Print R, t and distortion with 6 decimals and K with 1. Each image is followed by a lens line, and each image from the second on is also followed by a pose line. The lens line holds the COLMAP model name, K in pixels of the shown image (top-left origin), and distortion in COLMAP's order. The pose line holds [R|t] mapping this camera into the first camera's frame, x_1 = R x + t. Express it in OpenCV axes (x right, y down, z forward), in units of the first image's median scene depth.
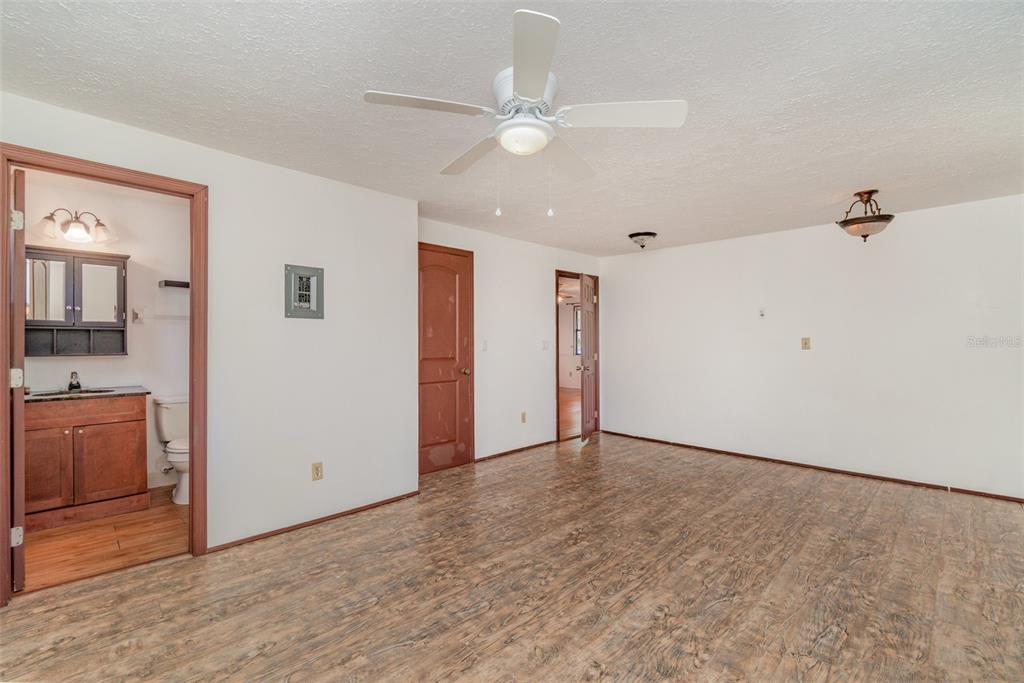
lens RADIAL K [[440.5, 0, 506.8], [0, 440.5, 340.0], [0, 0, 1]] dist [-0.002727, -0.000301]
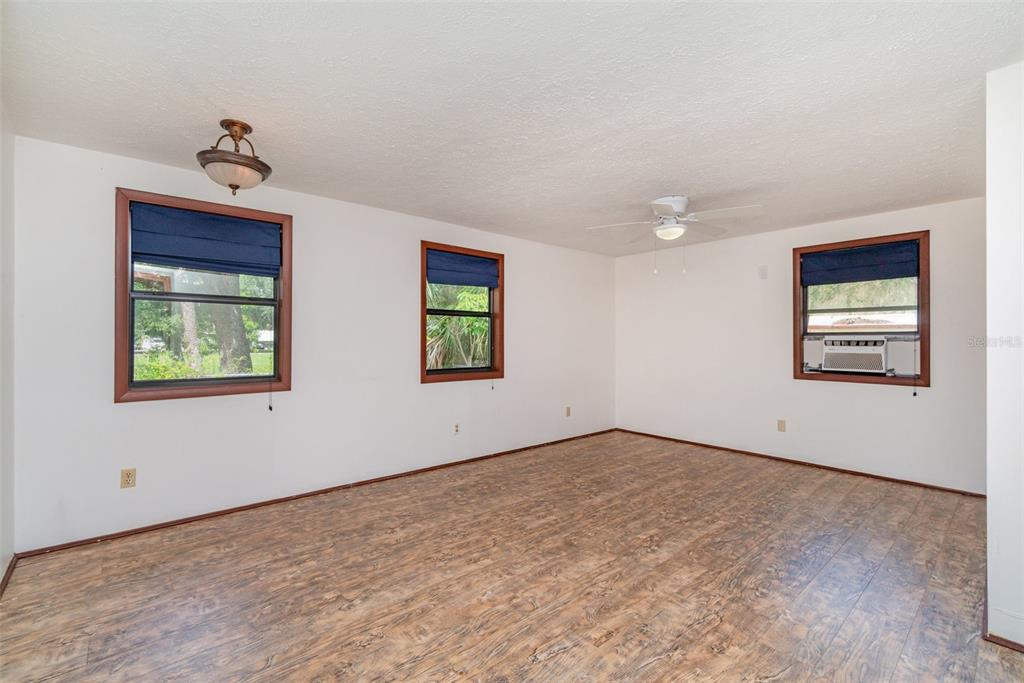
lens RADIAL K [[440.5, 0, 506.8], [0, 440.5, 340.0], [0, 0, 1]] dist [-0.002727, -0.000301]
pose [[-0.998409, -0.006868, 0.055959, 0.429766], [-0.007119, 0.999965, -0.004296, 0.009135], [-0.055928, -0.004687, -0.998424, 2.007640]]
